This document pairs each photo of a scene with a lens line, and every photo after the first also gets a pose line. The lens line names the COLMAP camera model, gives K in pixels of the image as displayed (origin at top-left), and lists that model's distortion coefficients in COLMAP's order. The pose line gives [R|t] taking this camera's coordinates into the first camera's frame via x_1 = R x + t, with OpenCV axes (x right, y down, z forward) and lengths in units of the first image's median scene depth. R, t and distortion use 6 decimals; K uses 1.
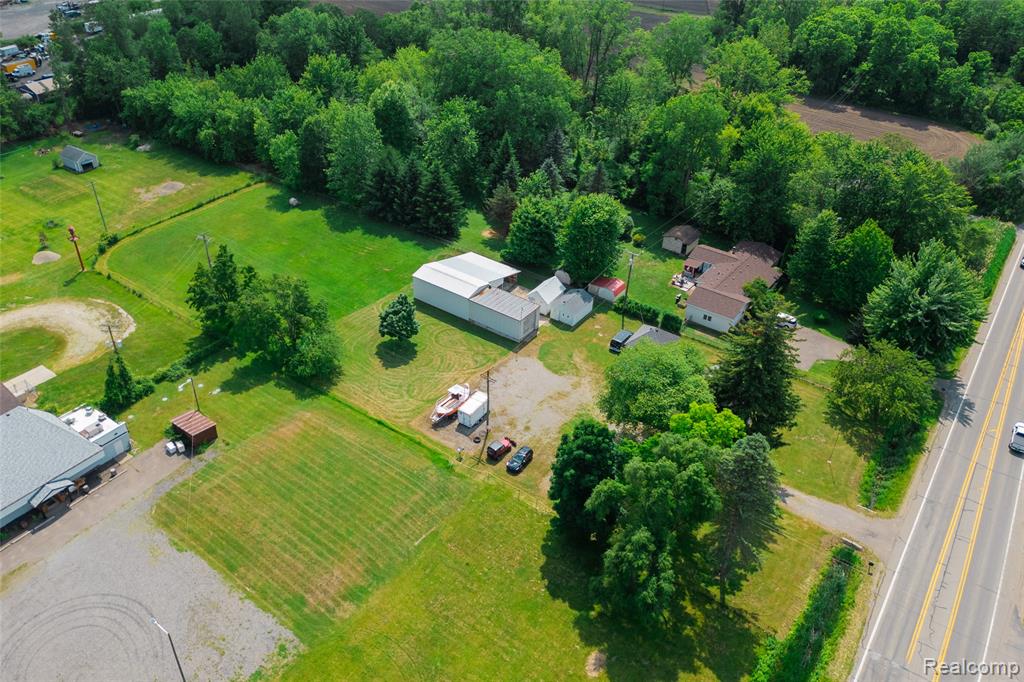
lens RADIAL K [[797.3, 0, 498.0], [0, 797.3, 341.3], [0, 0, 1]] dist [0.021458, -0.006054]
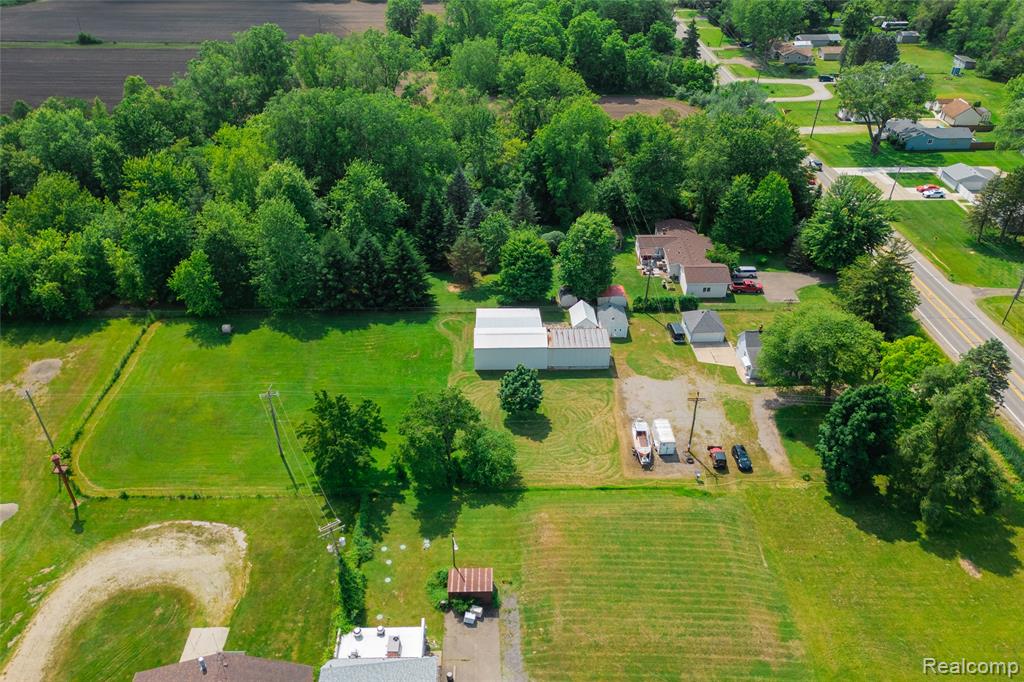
lens RADIAL K [[765.6, 0, 509.5], [0, 765.6, 360.3], [0, 0, 1]] dist [0.053605, -0.063763]
pose [[0.795106, -0.364377, 0.484805, -0.524706], [0.359652, 0.926949, 0.106842, -0.152340], [-0.488320, 0.089411, 0.868072, 0.186615]]
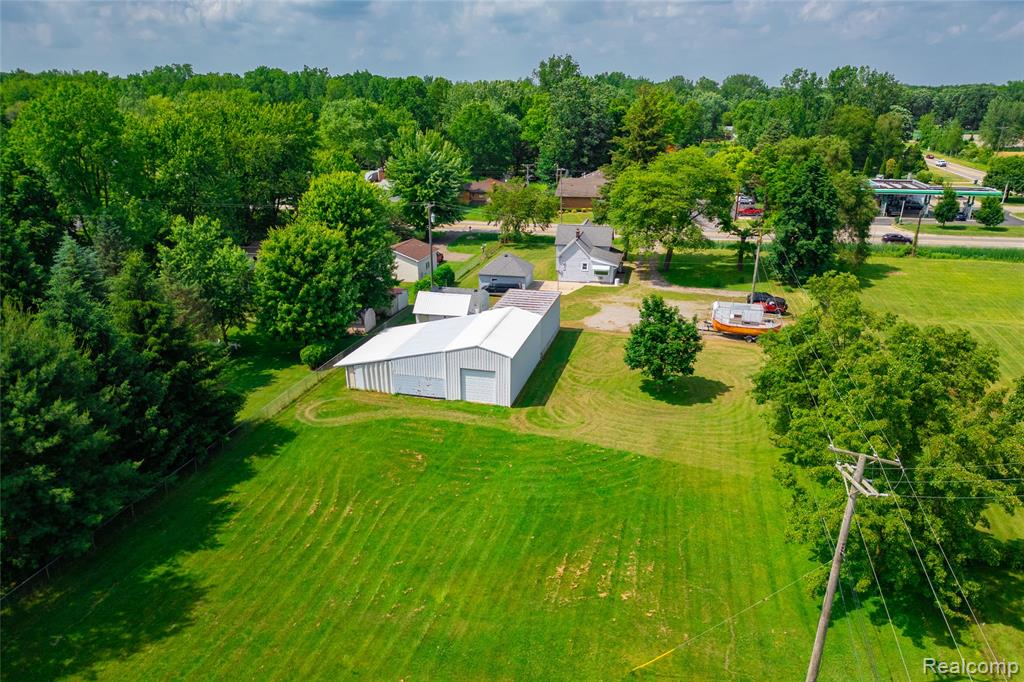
lens RADIAL K [[728.5, 0, 504.9], [0, 728.5, 373.5], [0, 0, 1]] dist [0.074131, -0.084433]
pose [[-0.361012, -0.360246, 0.860170, -0.487508], [0.527425, 0.681812, 0.506908, -0.301504], [-0.769086, 0.636675, -0.056140, 1.038820]]
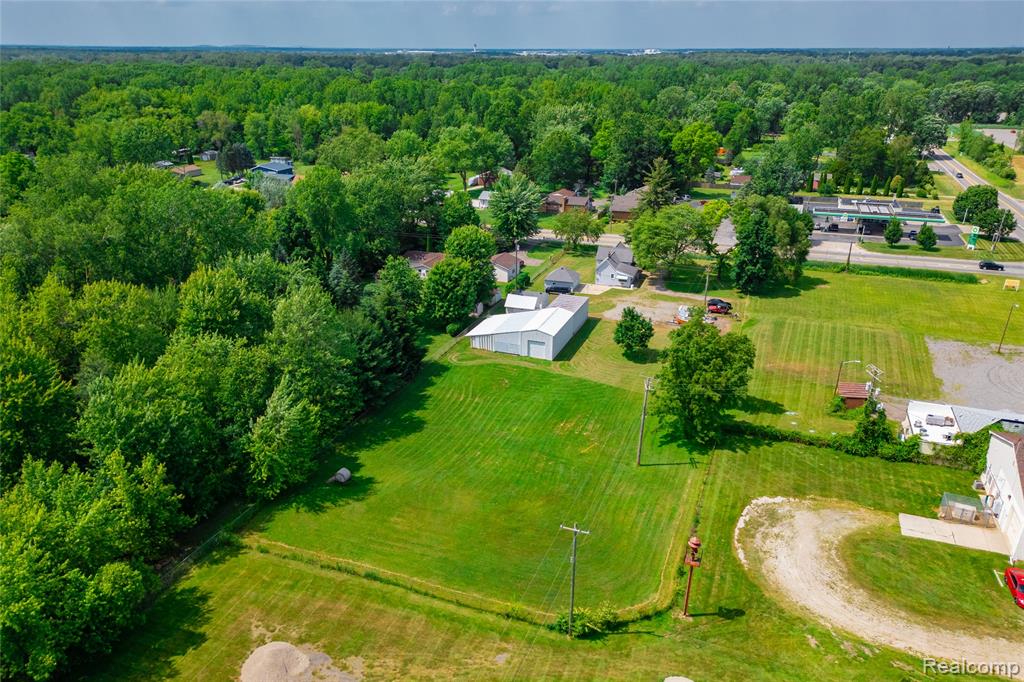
lens RADIAL K [[716.8, 0, 500.7], [0, 716.8, 367.1], [0, 0, 1]] dist [0.054794, -0.056513]
pose [[-0.244147, -0.415442, 0.876242, -0.873373], [0.552279, 0.683164, 0.477782, -0.510595], [-0.797107, 0.600579, 0.062647, 1.024104]]
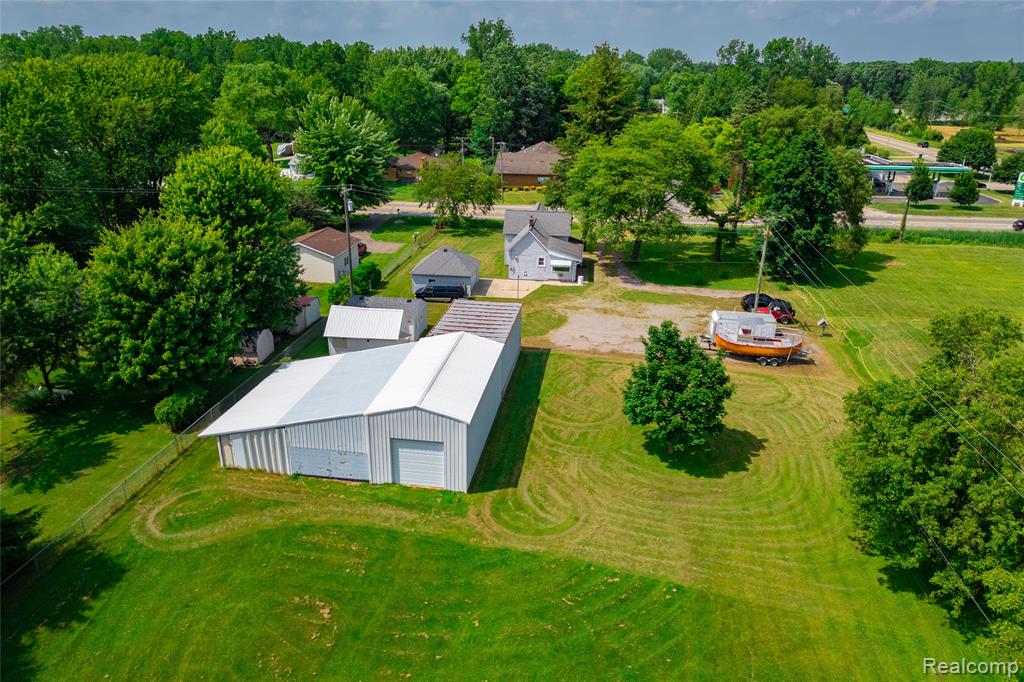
lens RADIAL K [[727.9, 0, 506.4], [0, 727.9, 328.4], [0, 0, 1]] dist [0.078273, -0.085685]
pose [[-0.451813, -0.332198, 0.827955, -0.346716], [0.492563, 0.680904, 0.541988, -0.262039], [-0.743805, 0.652698, -0.144013, 1.010809]]
